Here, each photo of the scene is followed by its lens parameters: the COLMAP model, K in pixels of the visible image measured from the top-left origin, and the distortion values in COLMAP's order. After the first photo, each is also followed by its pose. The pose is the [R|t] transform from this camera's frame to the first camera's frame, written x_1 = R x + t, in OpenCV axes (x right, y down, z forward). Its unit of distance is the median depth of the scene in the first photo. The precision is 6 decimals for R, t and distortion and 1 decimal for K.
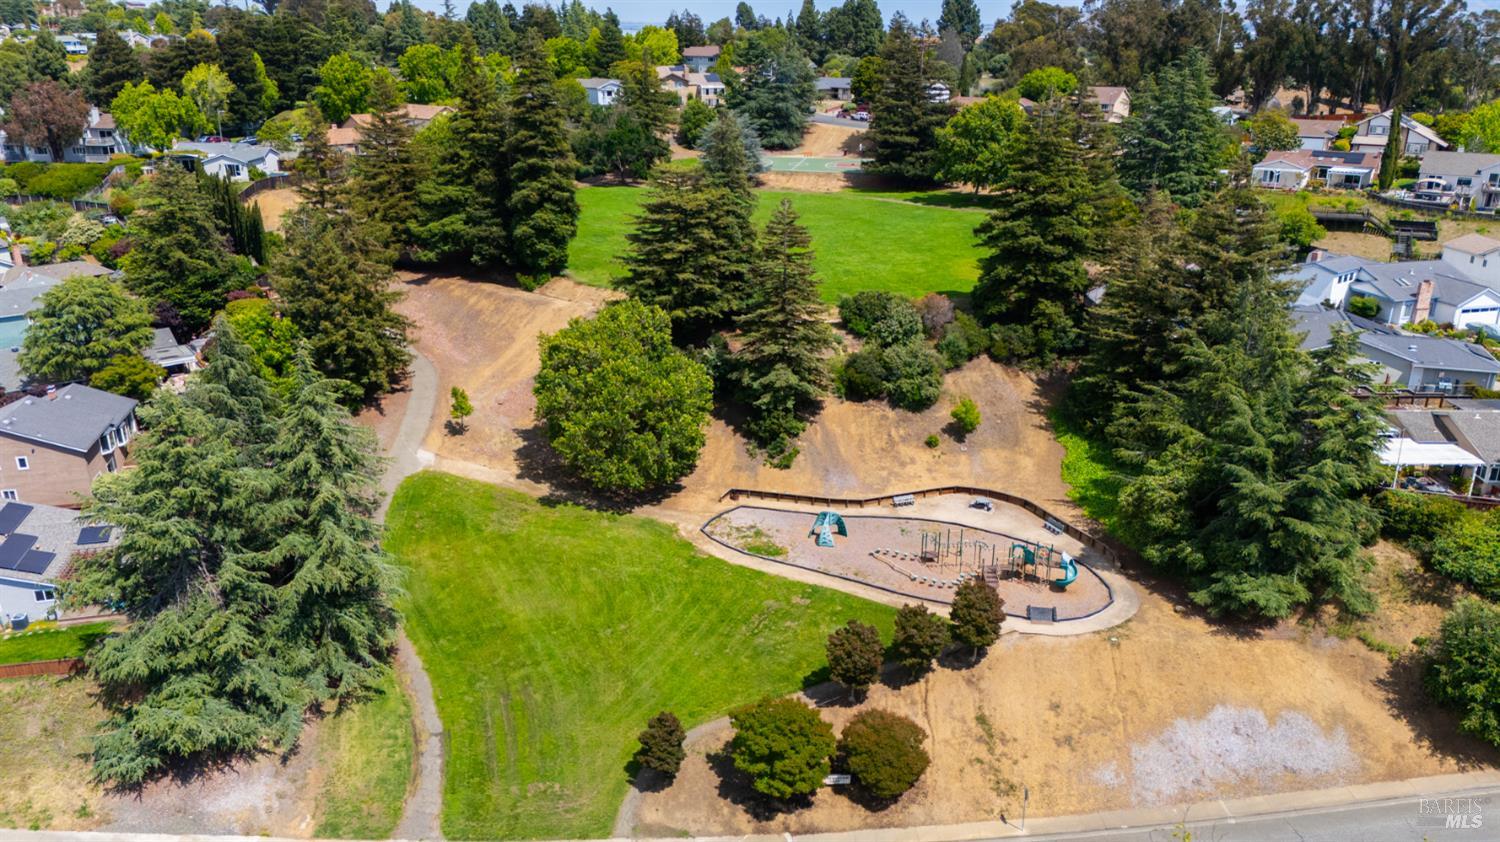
lens RADIAL K [[1080.2, 0, 743.1], [0, 1080.2, 432.0], [0, 0, 1]] dist [0.092017, -0.108053]
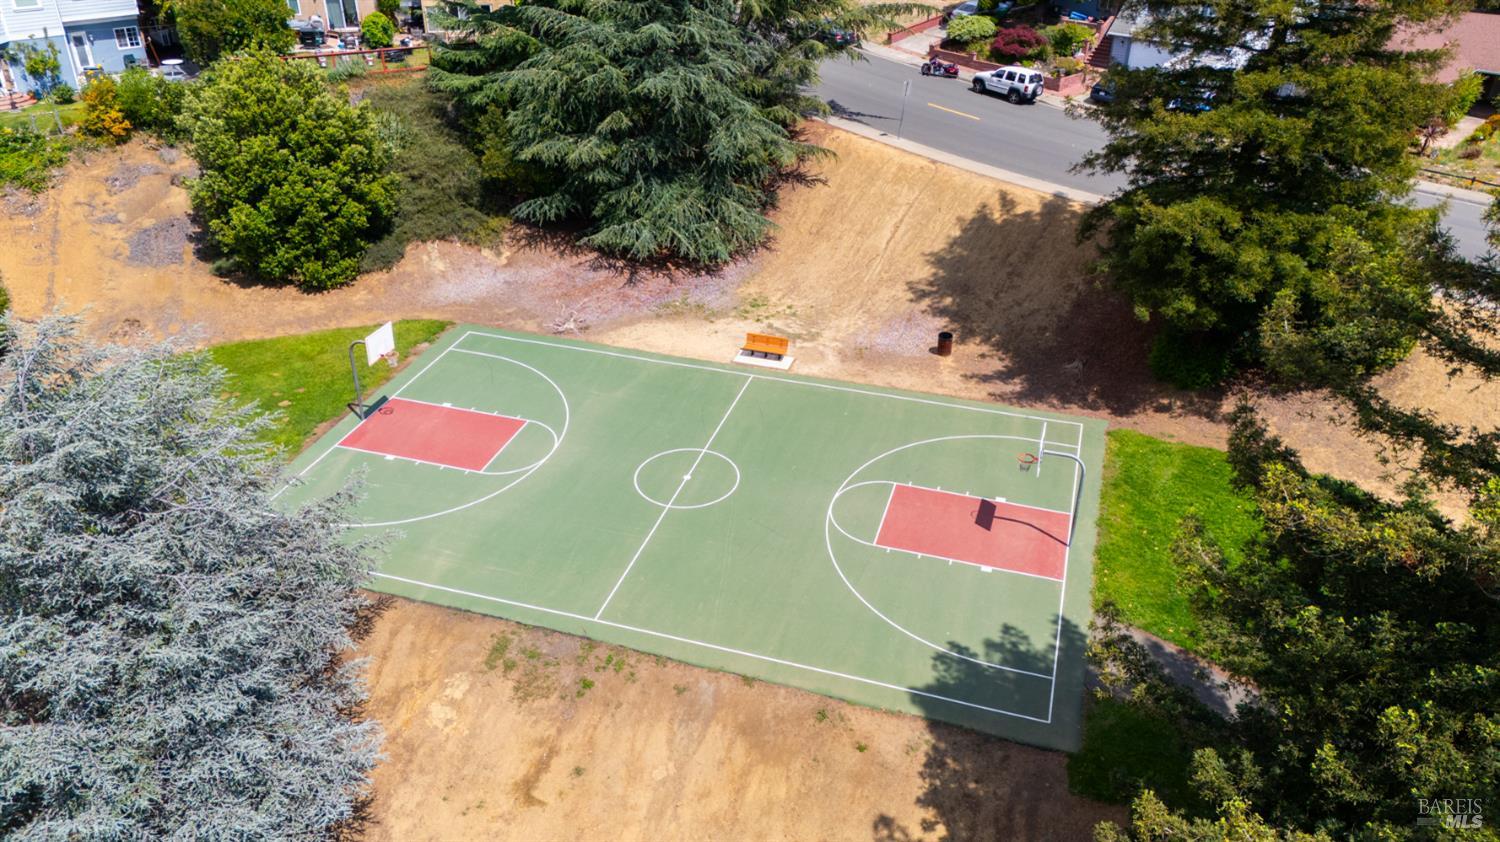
lens RADIAL K [[1067.4, 0, 744.4], [0, 1067.4, 422.9], [0, 0, 1]] dist [0.059176, -0.101789]
pose [[0.997079, 0.047895, -0.059490, 0.066527], [-0.036831, 0.983906, 0.174847, -0.268727], [0.066907, -0.172145, 0.982797, 0.768670]]
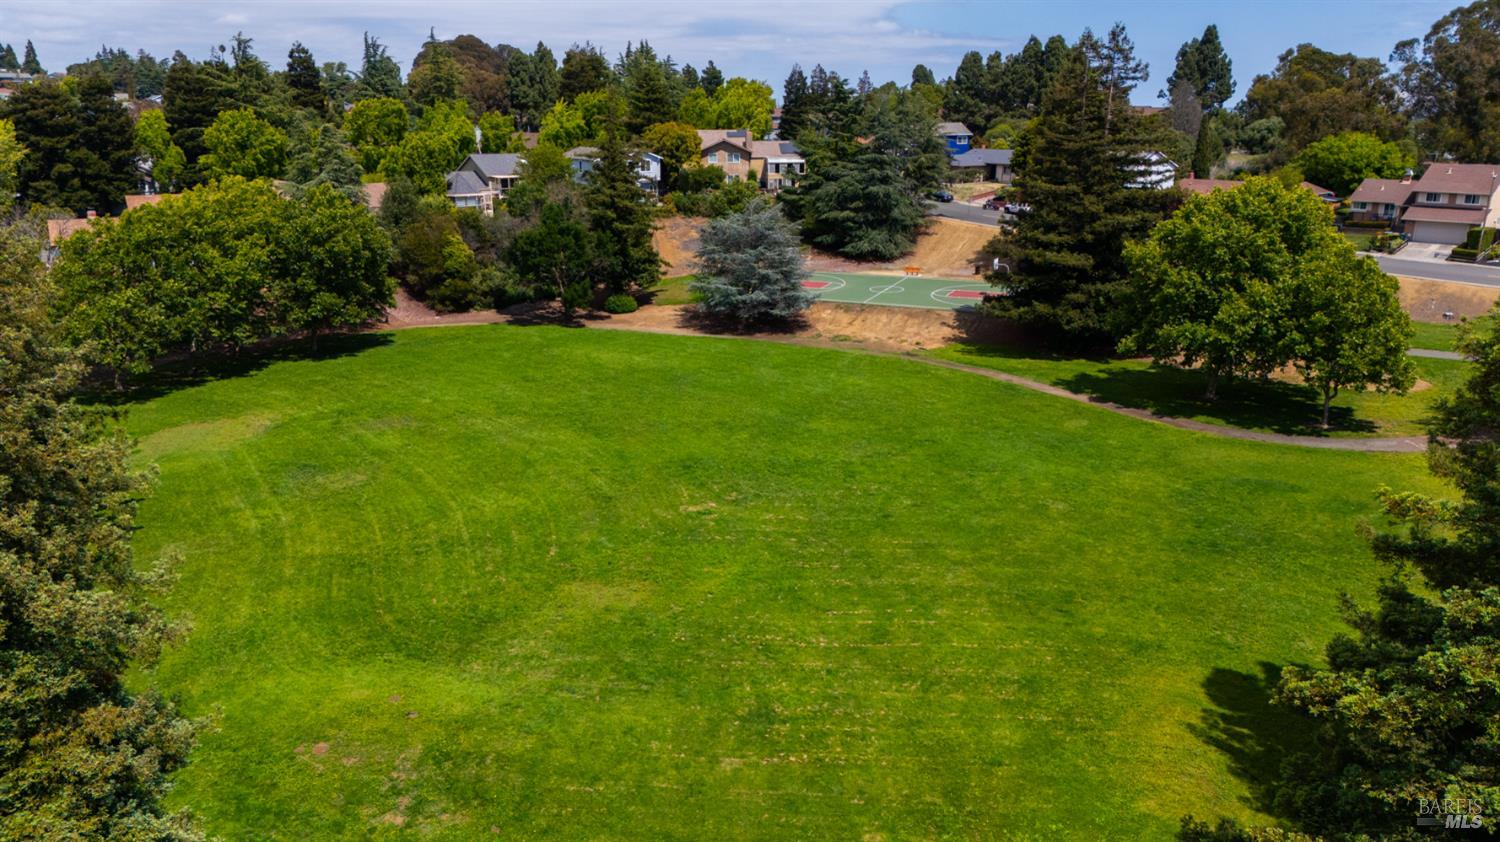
lens RADIAL K [[1080.2, 0, 743.1], [0, 1080.2, 432.0], [0, 0, 1]] dist [0.092017, -0.108053]
pose [[0.979901, 0.054928, -0.191773, 0.084981], [-0.068168, 0.995674, -0.063135, -0.120447], [0.187476, 0.074939, 0.979406, 0.396504]]
